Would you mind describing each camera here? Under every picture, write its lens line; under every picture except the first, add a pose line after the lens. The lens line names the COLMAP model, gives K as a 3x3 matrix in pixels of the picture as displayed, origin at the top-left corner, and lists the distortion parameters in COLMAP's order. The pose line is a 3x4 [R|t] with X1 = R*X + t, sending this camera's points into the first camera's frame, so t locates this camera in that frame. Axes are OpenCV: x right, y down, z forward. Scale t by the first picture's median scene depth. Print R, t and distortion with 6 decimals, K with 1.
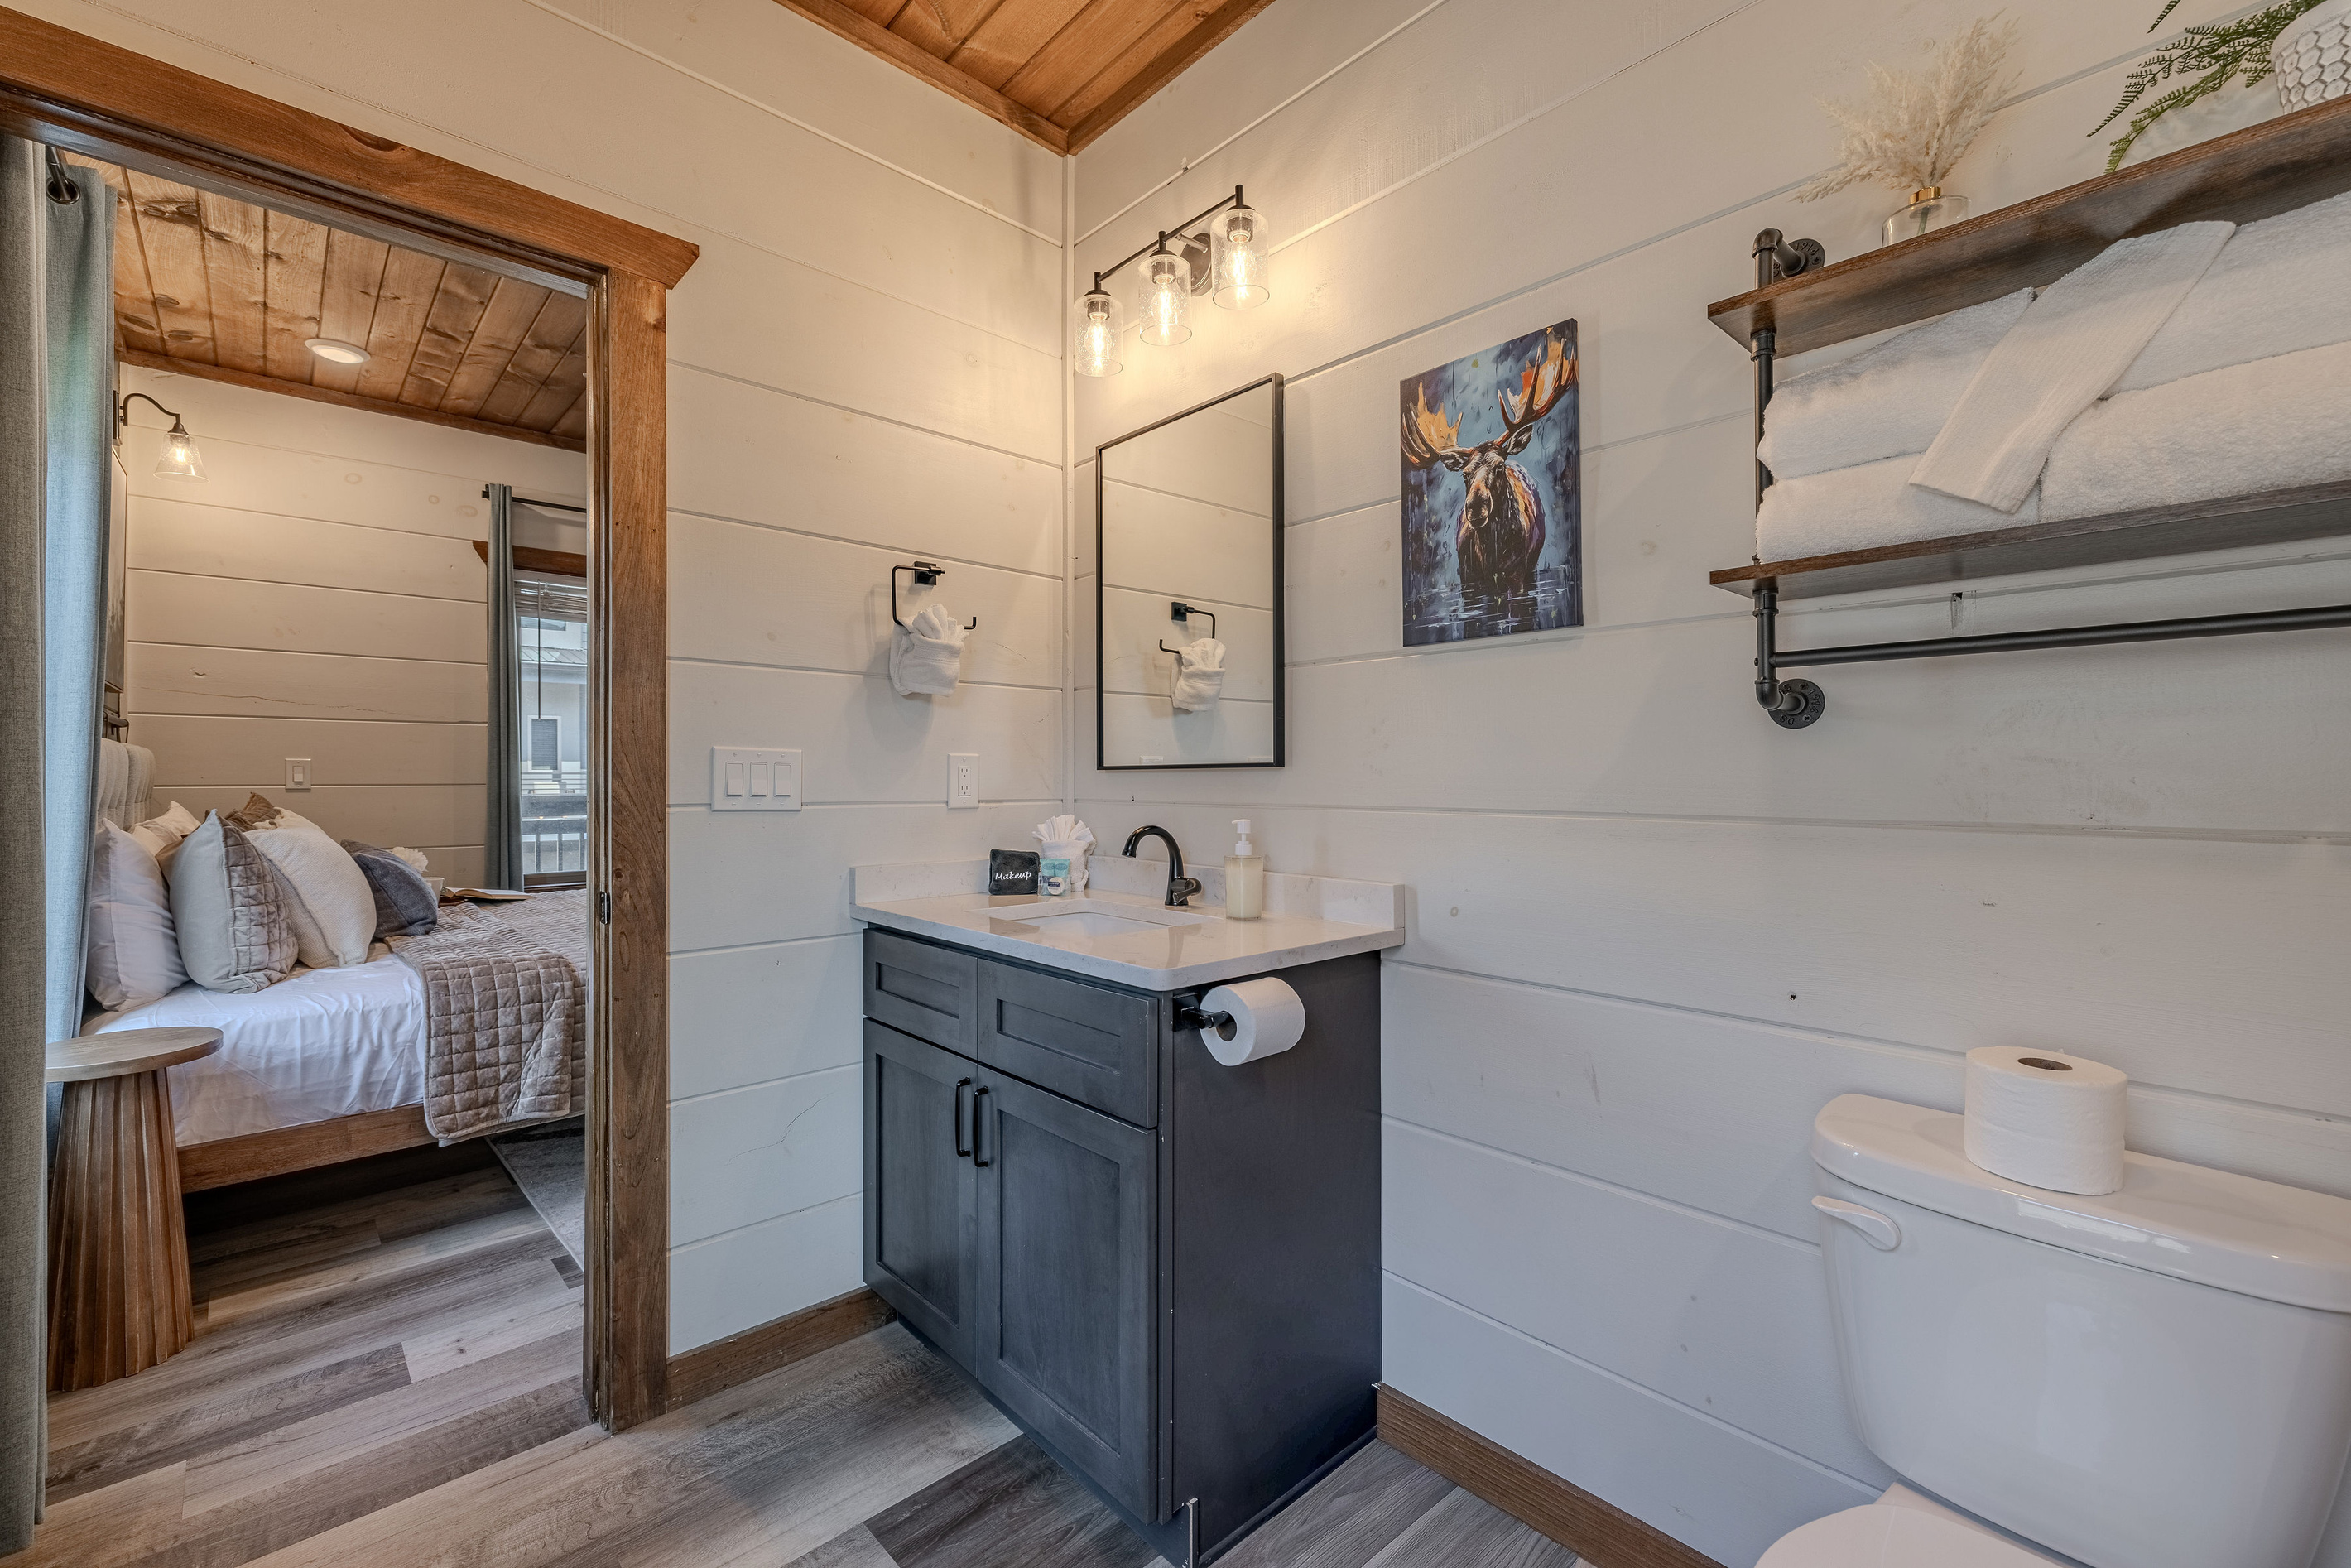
lens RADIAL K [[989.8, 0, 1180.3], [0, 989.8, 802.5], [0, 0, 1]] dist [0.002491, -0.001195]
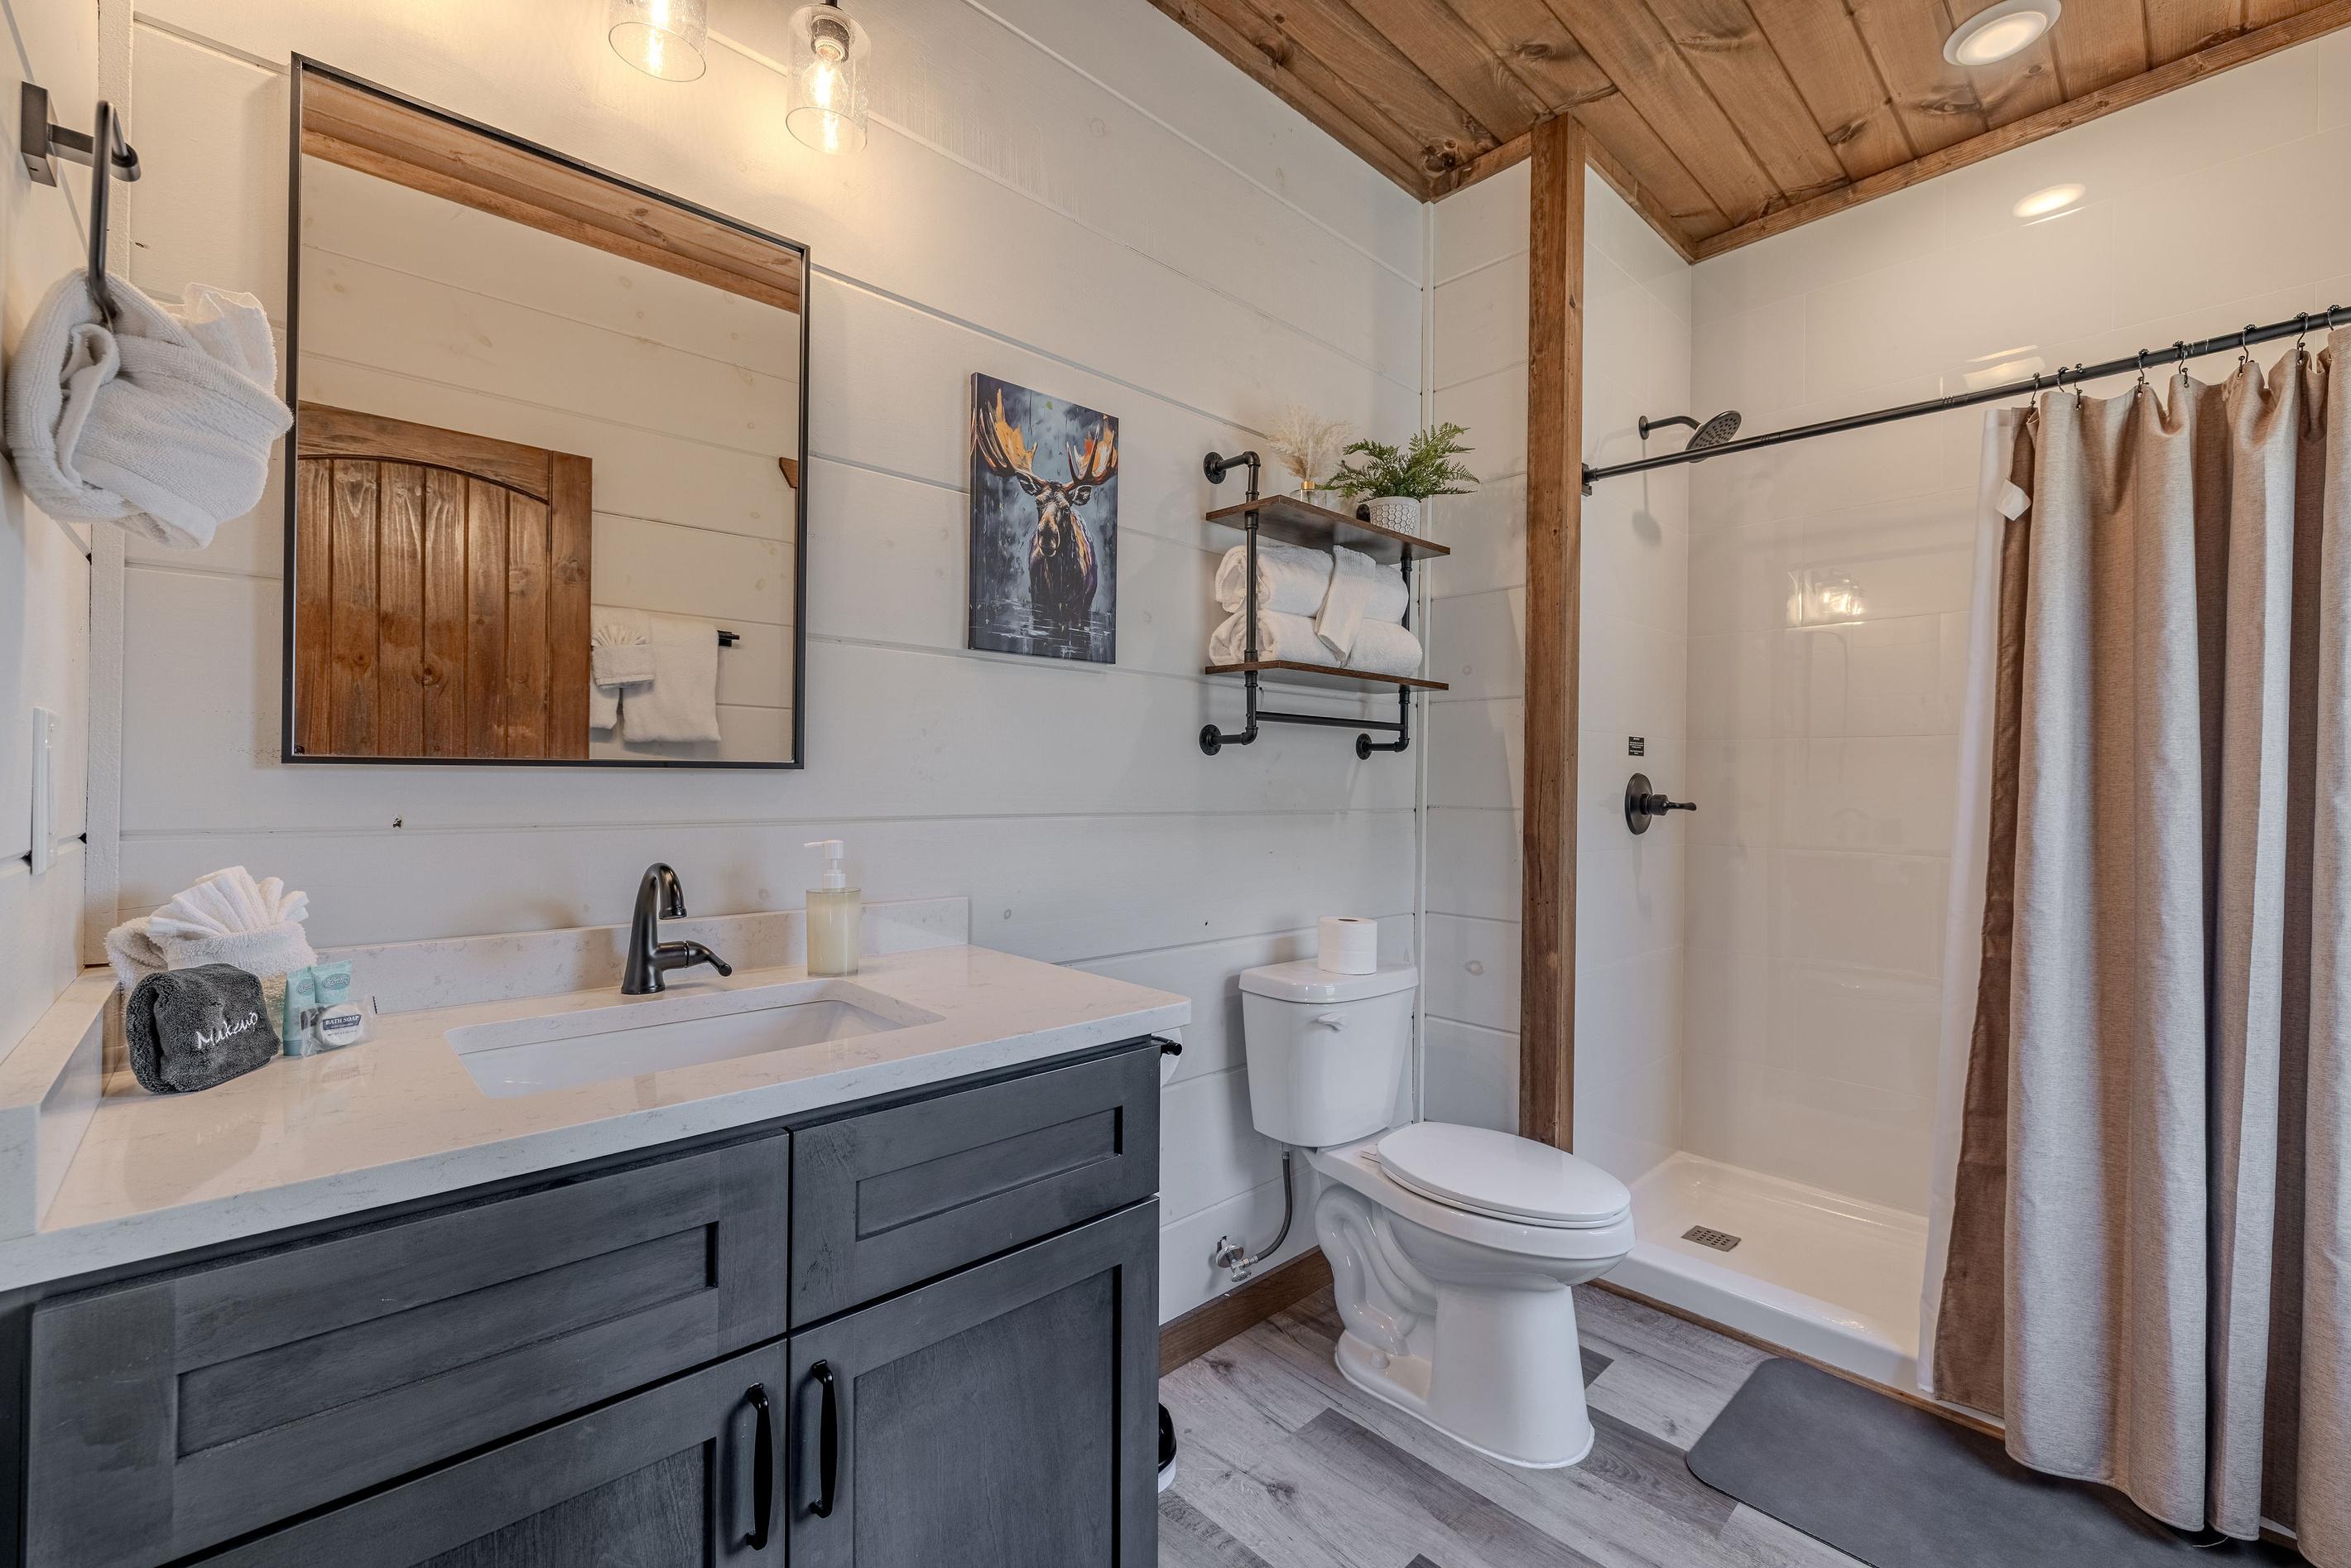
lens RADIAL K [[989.8, 0, 1183.5], [0, 989.8, 789.3], [0, 0, 1]] dist [0.002491, -0.001195]
pose [[-0.017598, -0.009710, 0.999798, -0.790857], [0.011110, 0.999889, 0.009906, -0.029741], [-0.999783, 0.011282, -0.017489, 0.868585]]
